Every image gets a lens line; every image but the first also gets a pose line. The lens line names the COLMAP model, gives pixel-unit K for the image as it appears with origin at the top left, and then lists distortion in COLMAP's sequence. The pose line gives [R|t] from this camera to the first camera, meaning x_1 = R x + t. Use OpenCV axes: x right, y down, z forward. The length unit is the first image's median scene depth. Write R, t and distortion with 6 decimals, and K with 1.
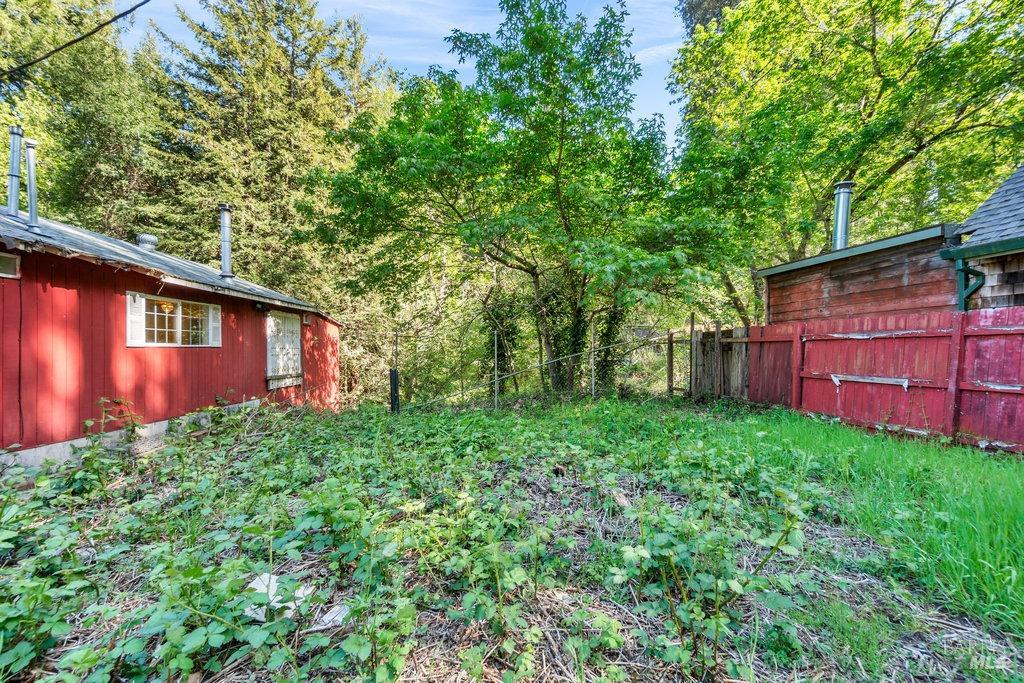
lens RADIAL K [[443.1, 0, 497.8], [0, 443.1, 350.3], [0, 0, 1]] dist [-0.004603, 0.000835]
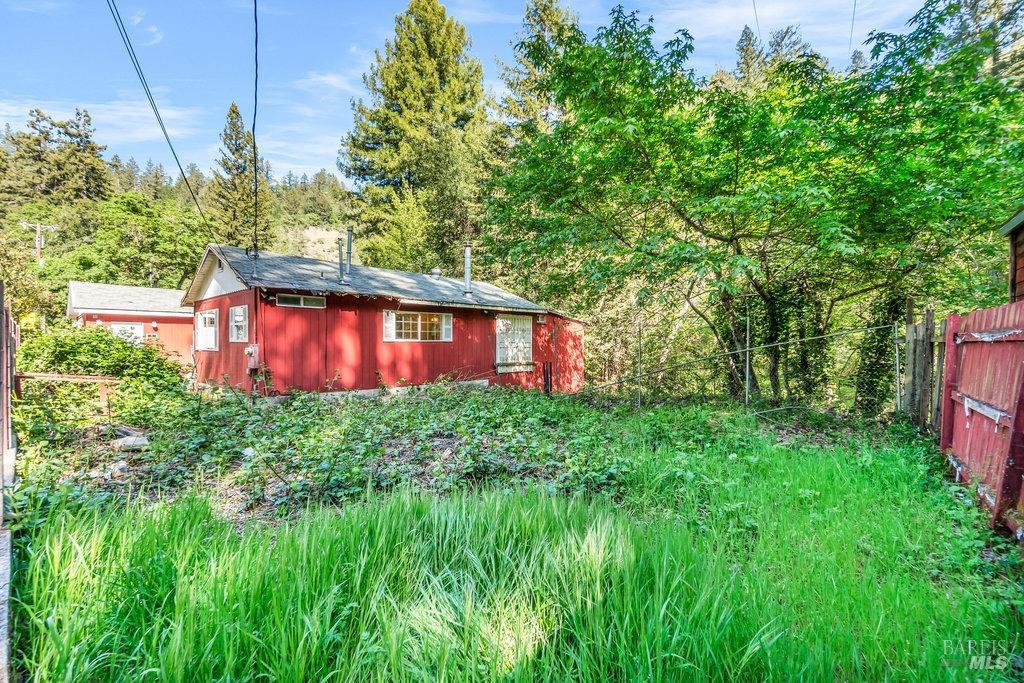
lens RADIAL K [[443.1, 0, 511.0], [0, 443.1, 347.9], [0, 0, 1]] dist [-0.004603, 0.000835]
pose [[0.717111, 0.020561, -0.696655, 0.637655], [-0.011399, 0.999777, 0.017773, -0.017159], [0.696865, -0.004804, 0.717186, 0.075822]]
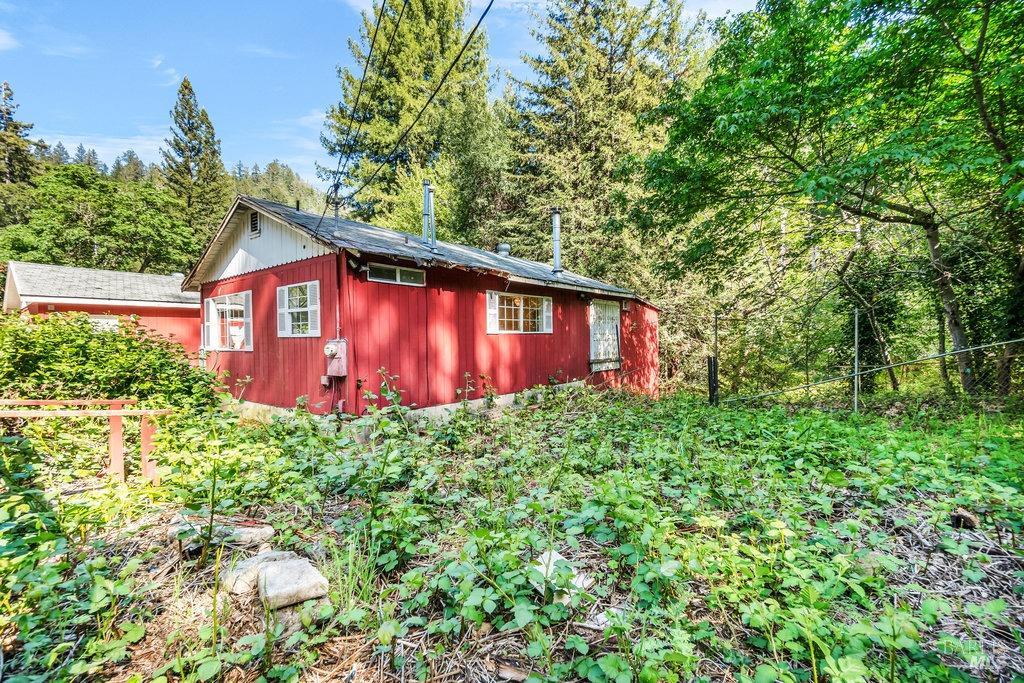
lens RADIAL K [[443.1, 0, 502.6], [0, 443.1, 344.8], [0, 0, 1]] dist [-0.004603, 0.000835]
pose [[0.768583, 0.007444, -0.639707, 0.014322], [0.006201, 0.999799, 0.019084, -0.000709], [0.639721, -0.018634, 0.768382, 0.035981]]
